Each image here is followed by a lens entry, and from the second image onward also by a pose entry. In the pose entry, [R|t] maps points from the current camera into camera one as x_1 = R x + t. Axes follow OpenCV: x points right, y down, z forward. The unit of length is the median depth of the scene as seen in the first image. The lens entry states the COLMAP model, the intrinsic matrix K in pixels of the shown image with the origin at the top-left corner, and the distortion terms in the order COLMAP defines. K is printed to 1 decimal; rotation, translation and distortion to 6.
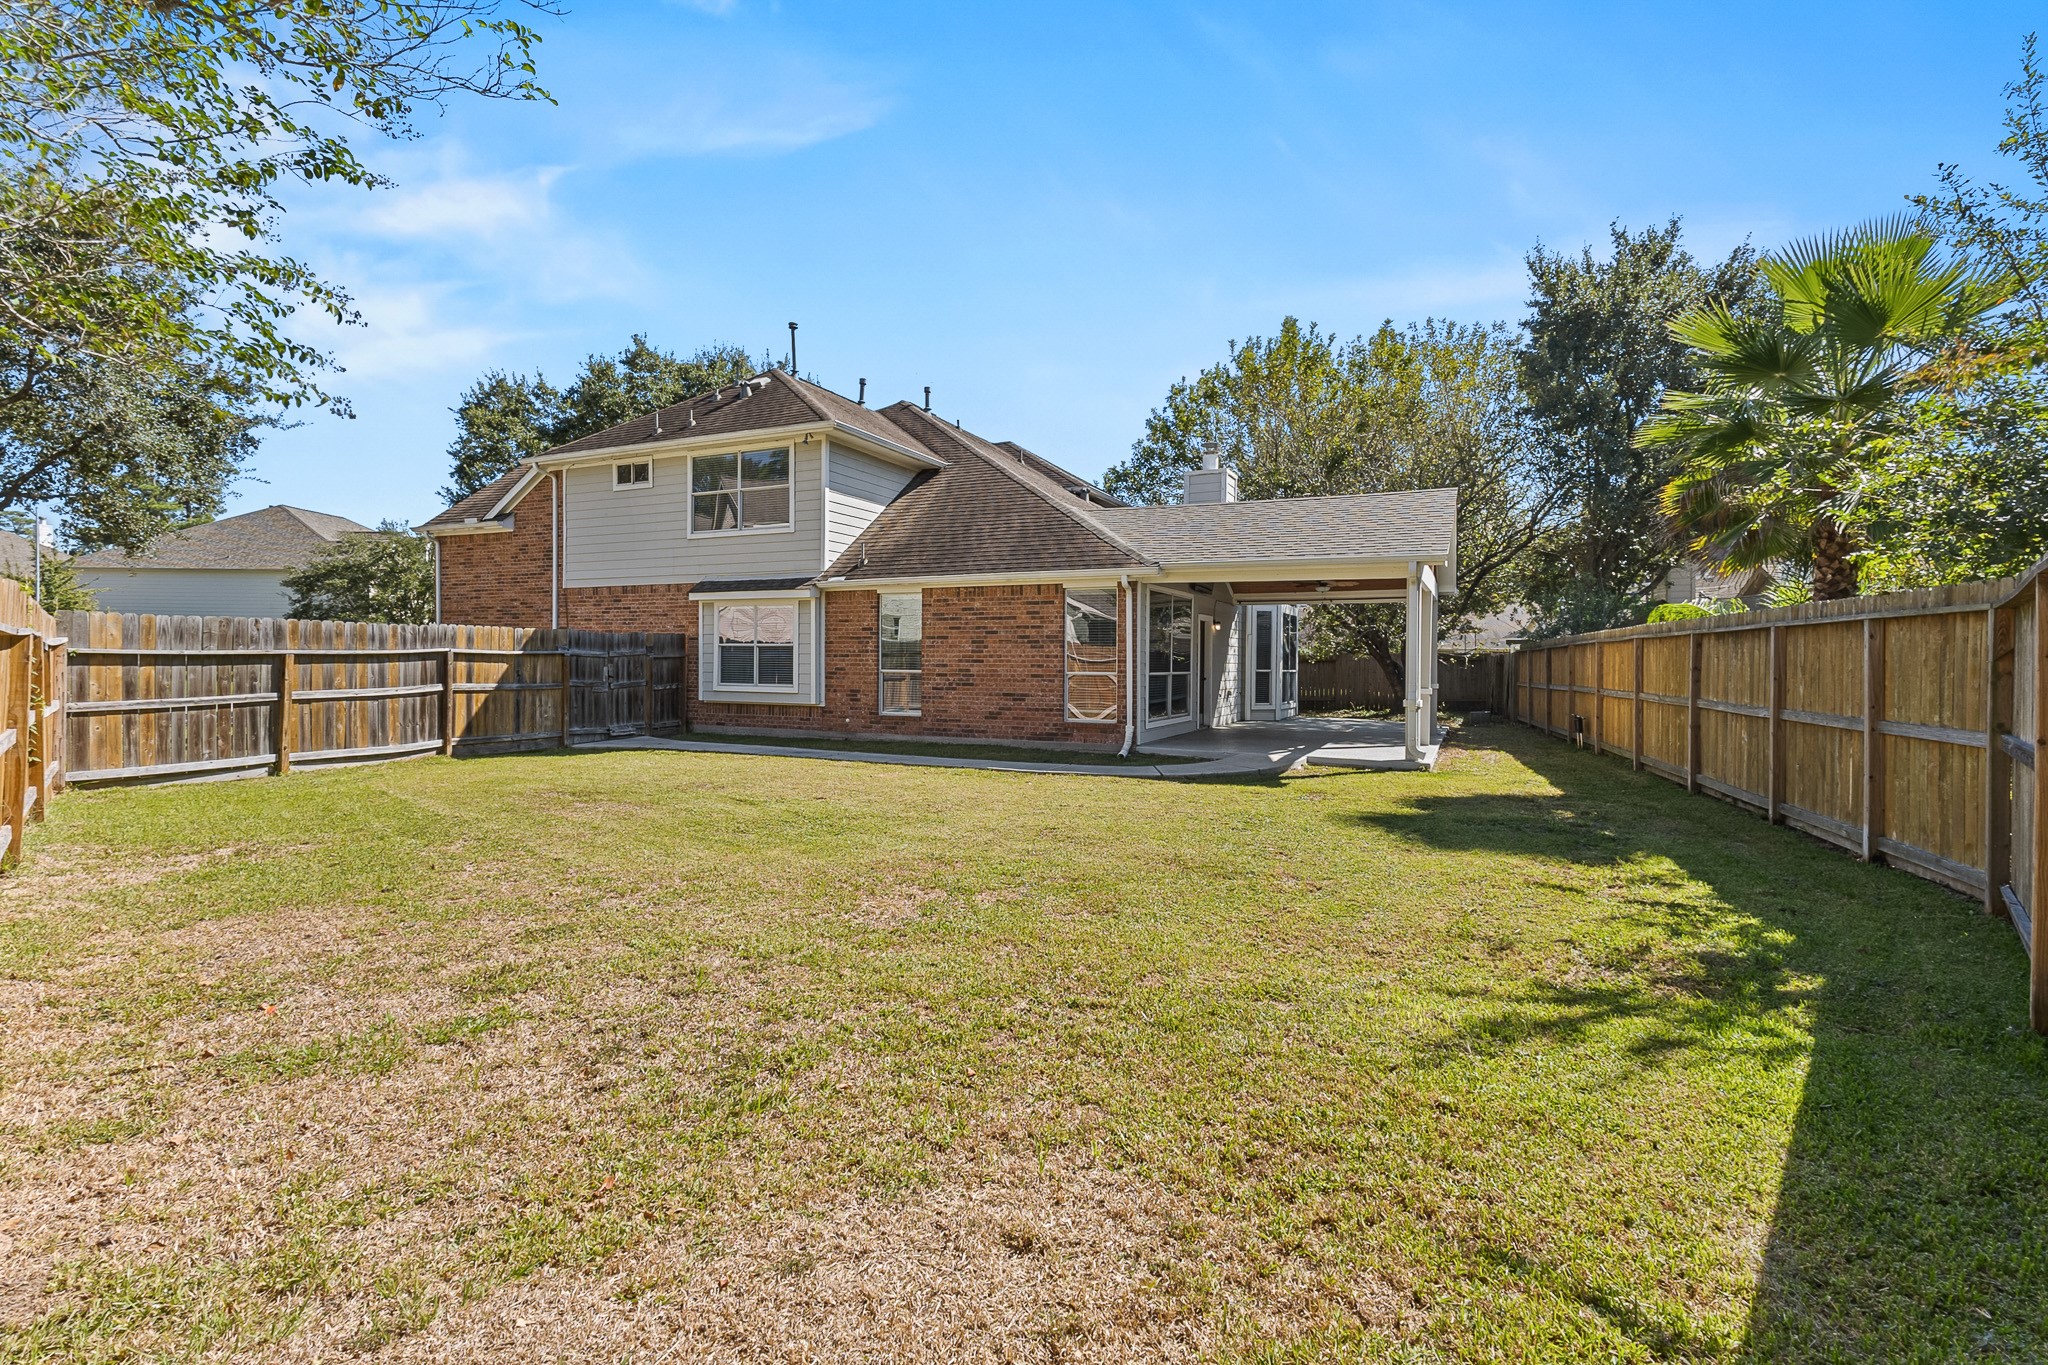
lens RADIAL K [[935.7, 0, 1031.7], [0, 935.7, 651.0], [0, 0, 1]] dist [0.001930, 0.000360]
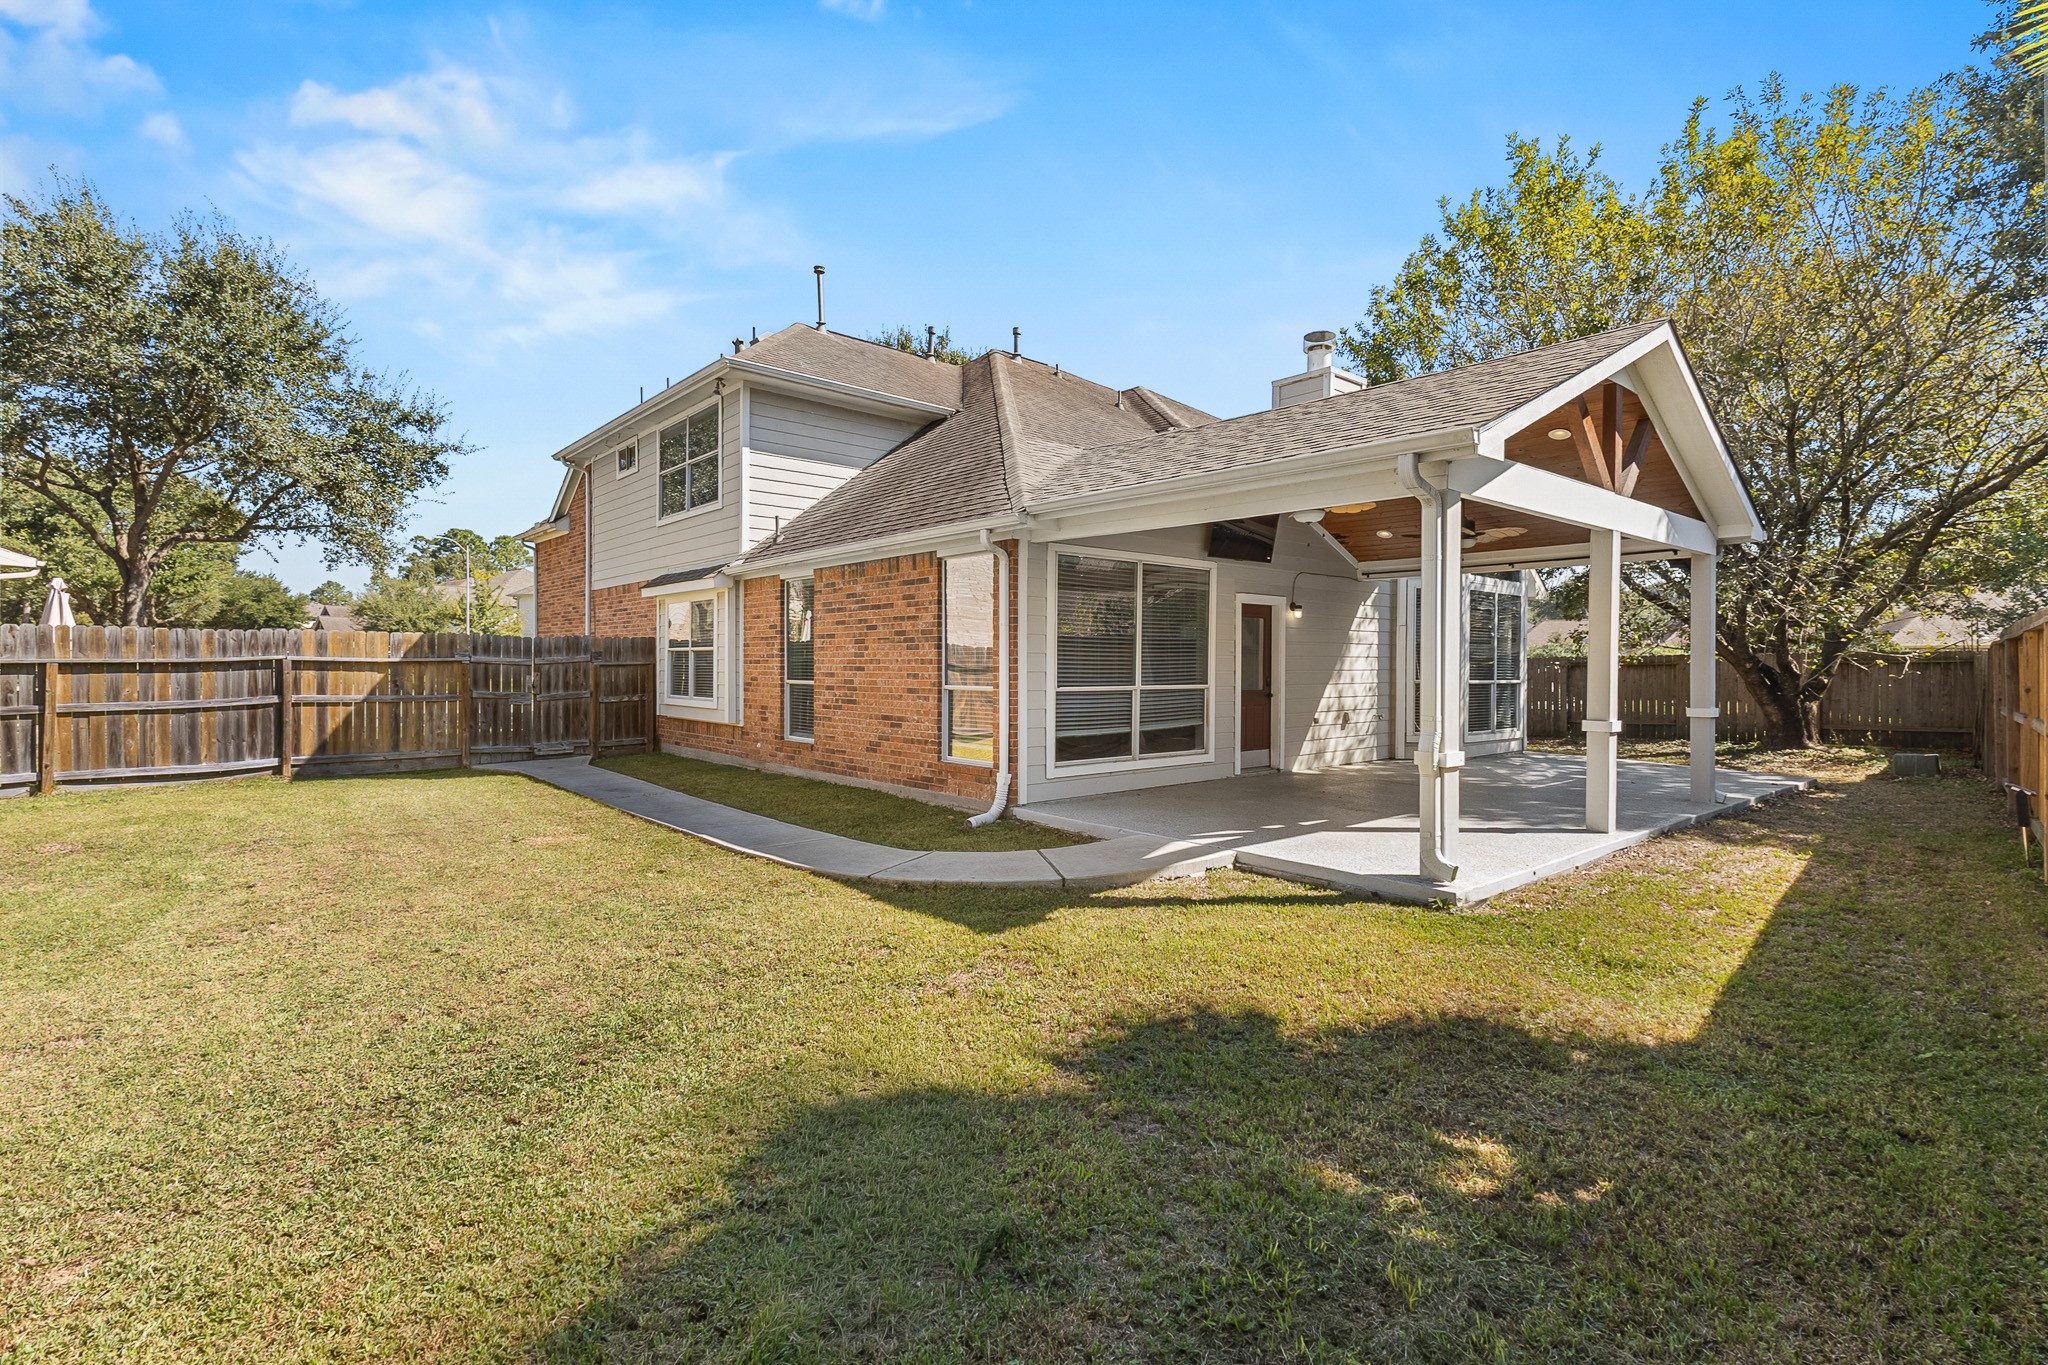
lens RADIAL K [[935.7, 0, 1031.7], [0, 935.7, 651.0], [0, 0, 1]] dist [0.001930, 0.000360]
pose [[0.914740, -0.009213, -0.403937, 0.352387], [0.006818, 0.999950, -0.007367, 0.003639], [0.403984, 0.003985, 0.914757, 0.422941]]
